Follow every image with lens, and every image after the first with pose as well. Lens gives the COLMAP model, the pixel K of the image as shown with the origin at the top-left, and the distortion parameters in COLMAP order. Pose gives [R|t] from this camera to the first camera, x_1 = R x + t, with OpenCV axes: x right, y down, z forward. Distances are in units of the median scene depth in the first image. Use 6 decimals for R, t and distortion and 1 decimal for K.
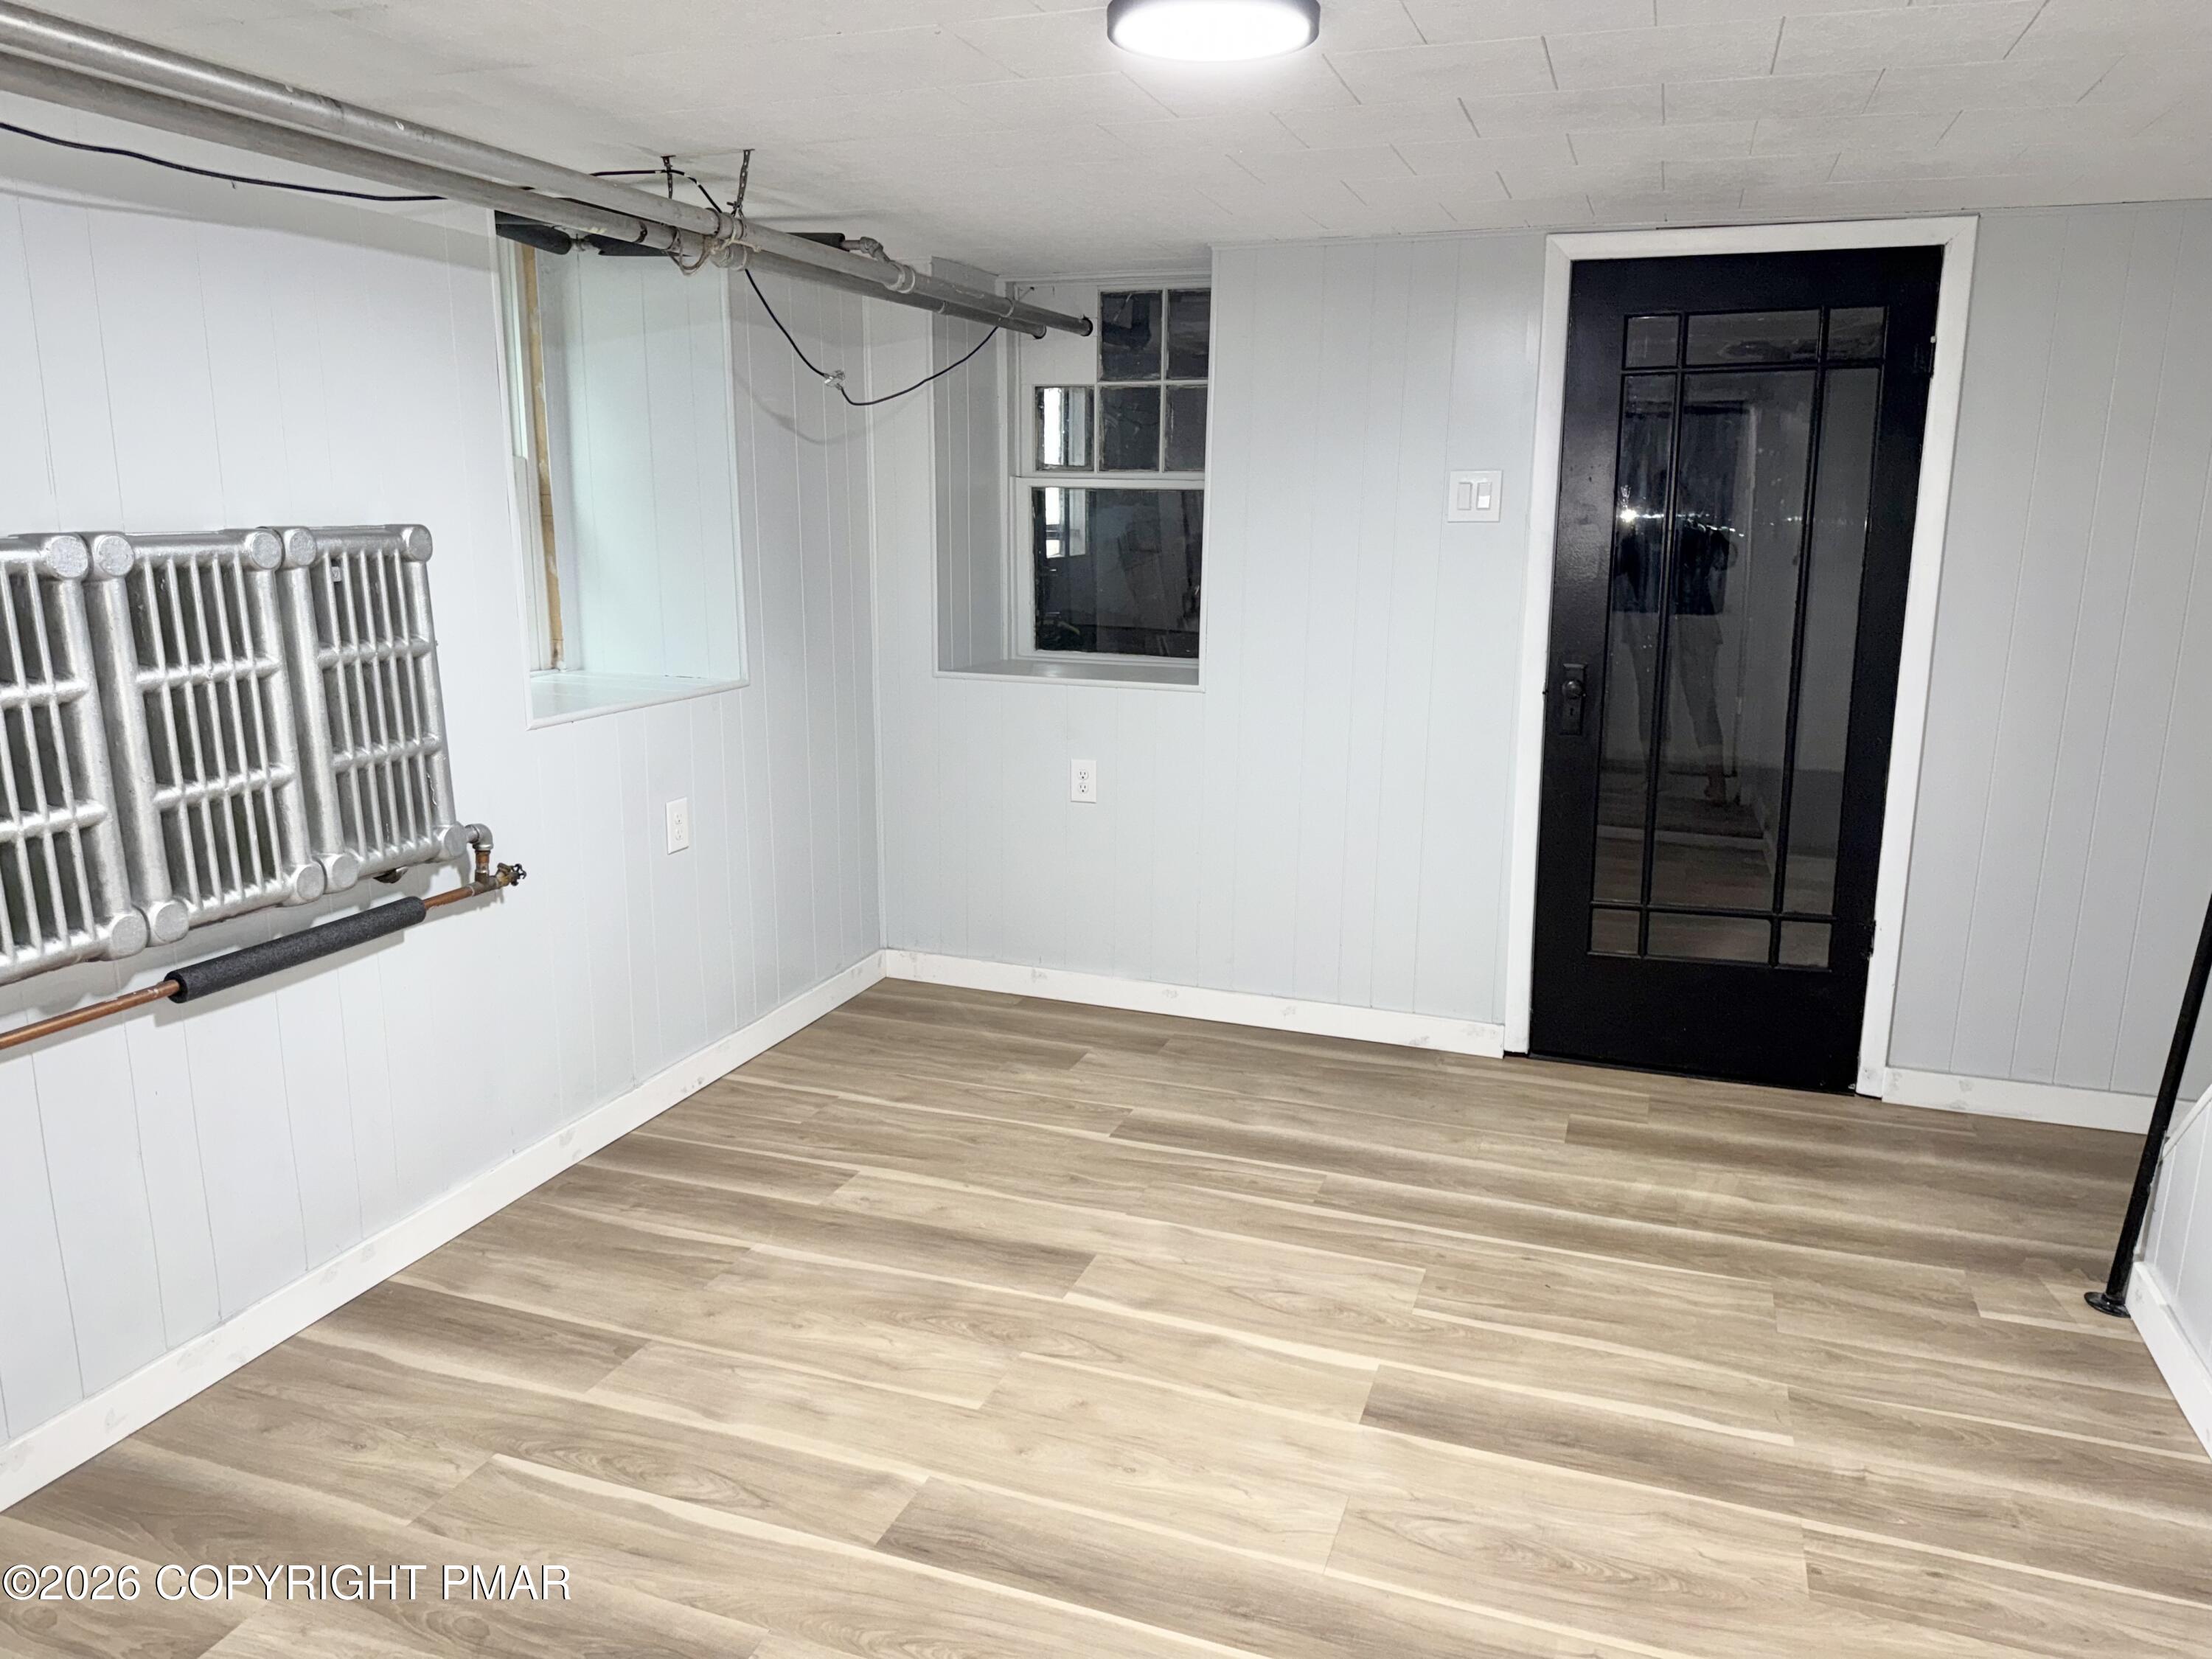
lens RADIAL K [[1553.7, 0, 1108.5], [0, 1553.7, 833.8], [0, 0, 1]] dist [0.050536, -0.057724]
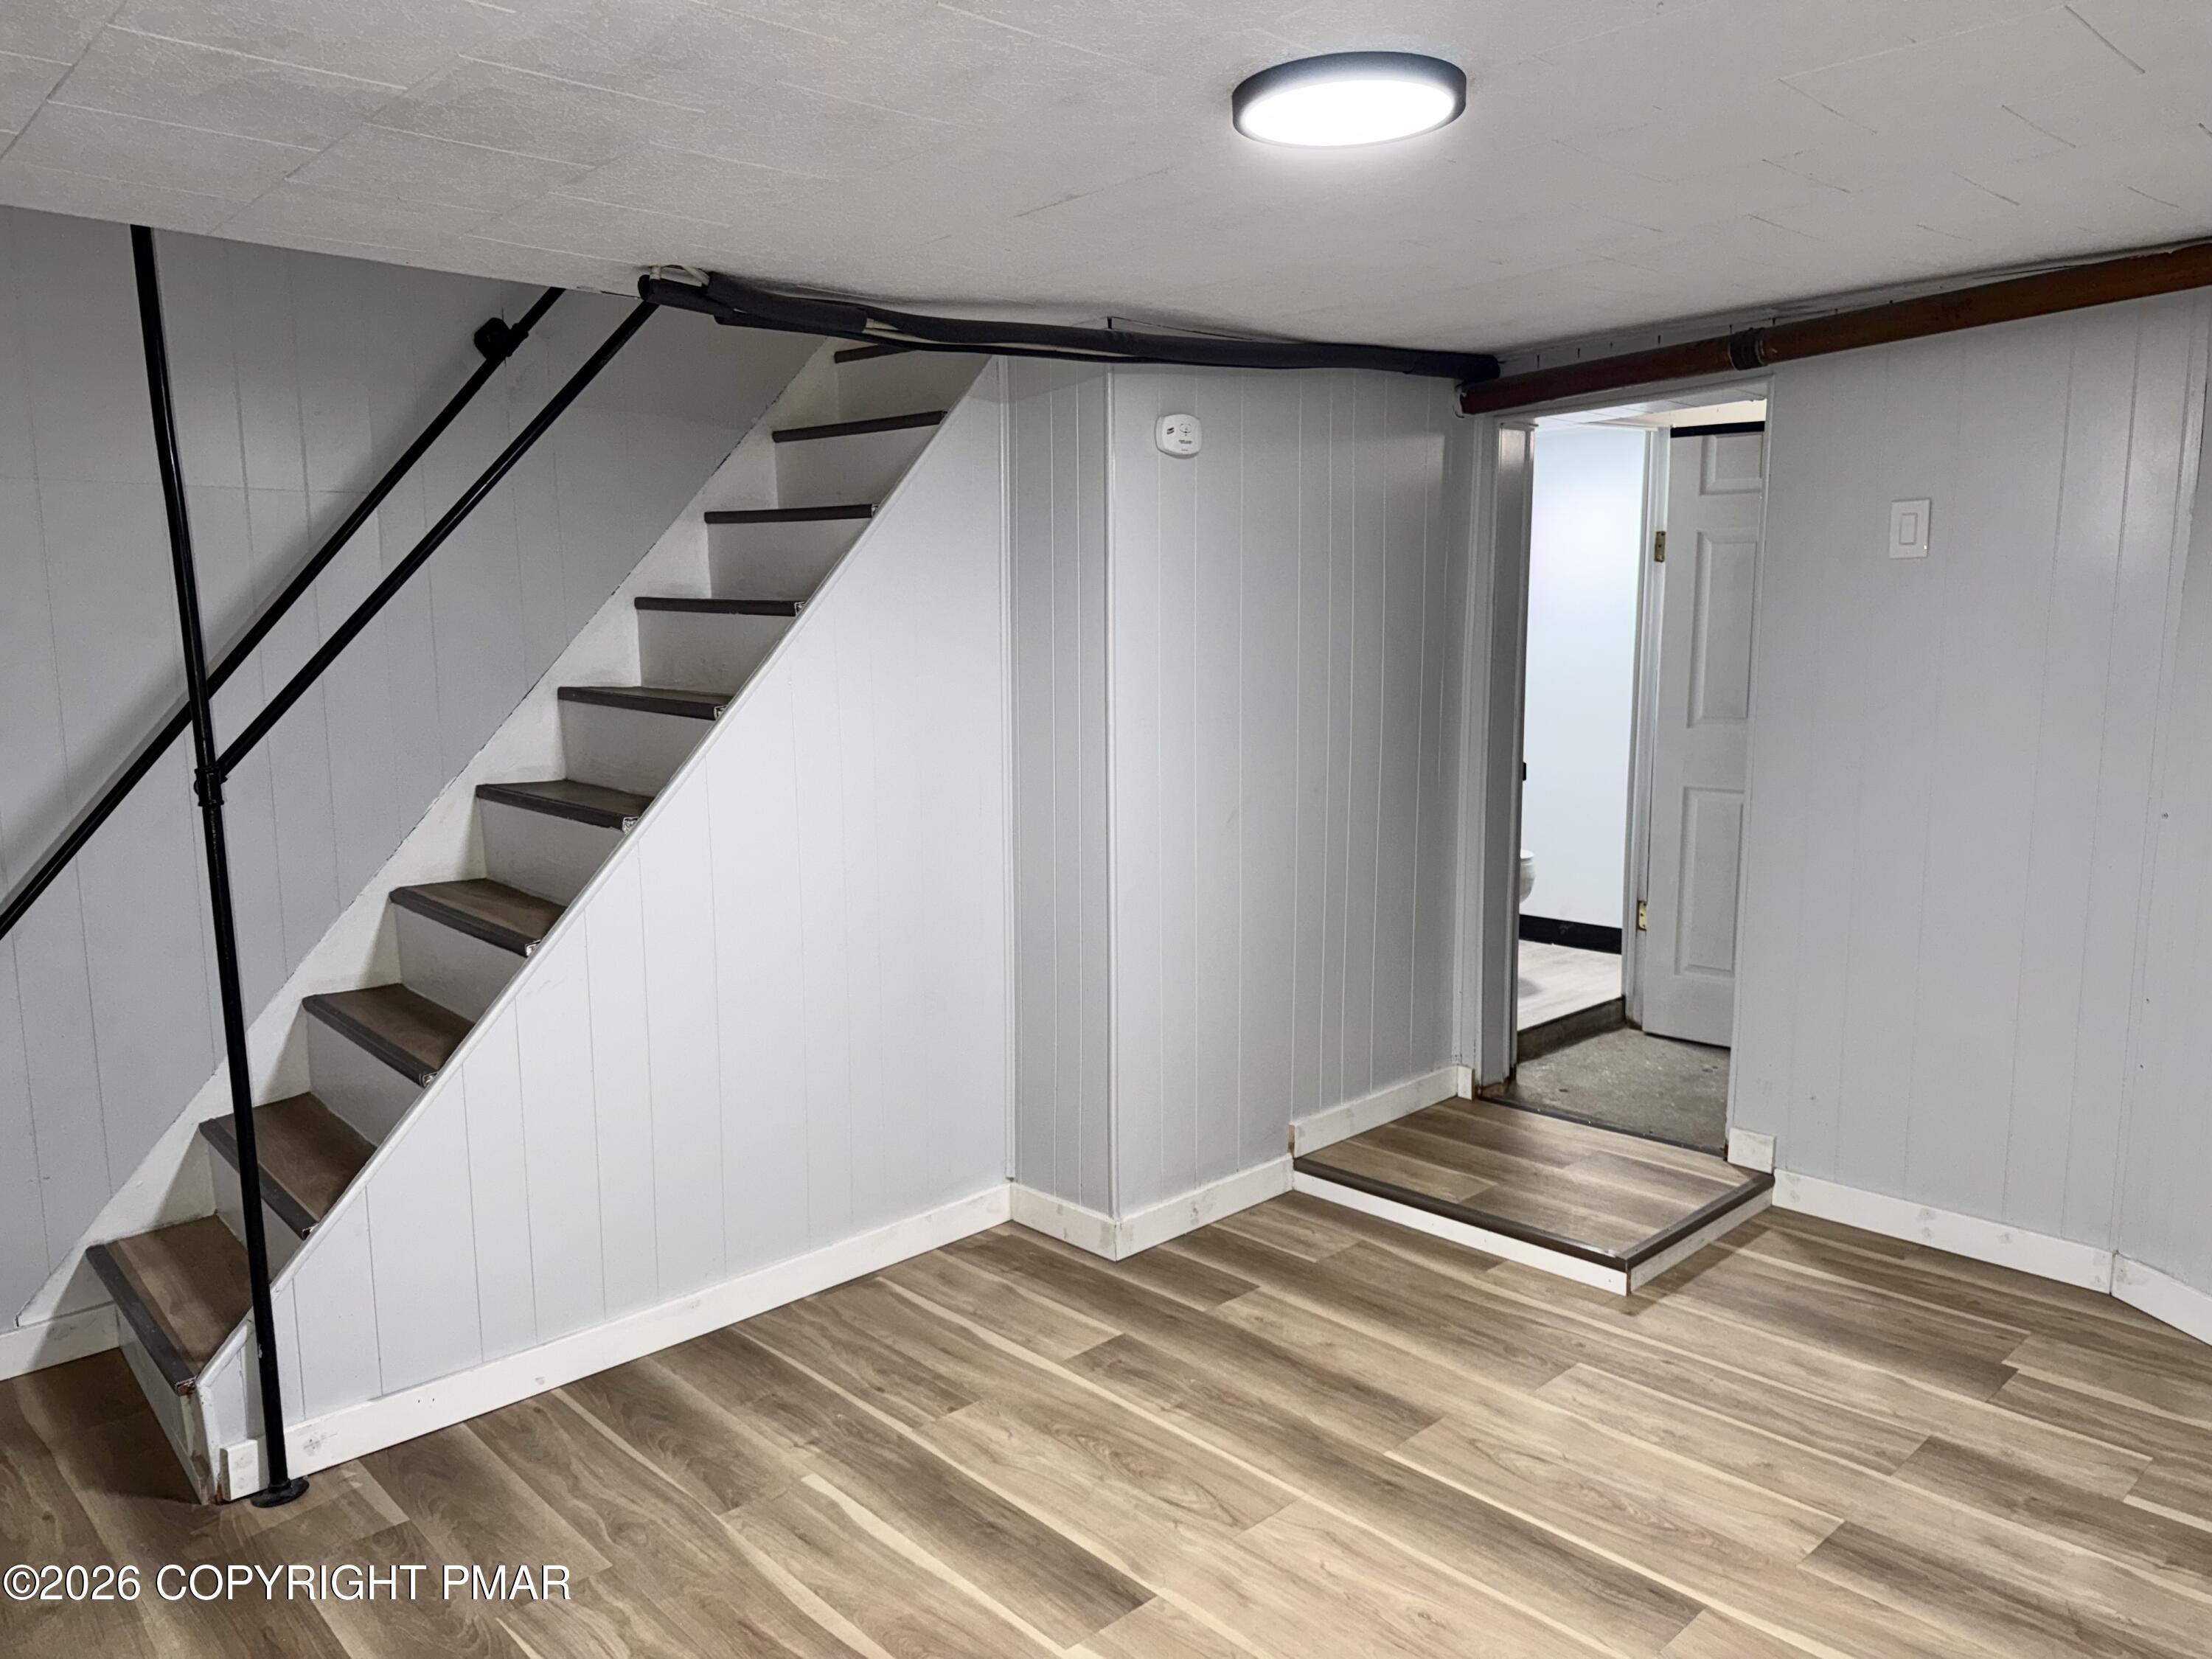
lens RADIAL K [[1553.7, 0, 1109.1], [0, 1553.7, 833.7], [0, 0, 1]] dist [0.050536, -0.057724]
pose [[-0.888104, -0.060070, 0.455701, -0.236878], [0.106420, 0.937613, 0.330995, -0.401496], [-0.447154, 0.342453, -0.826305, 1.817190]]
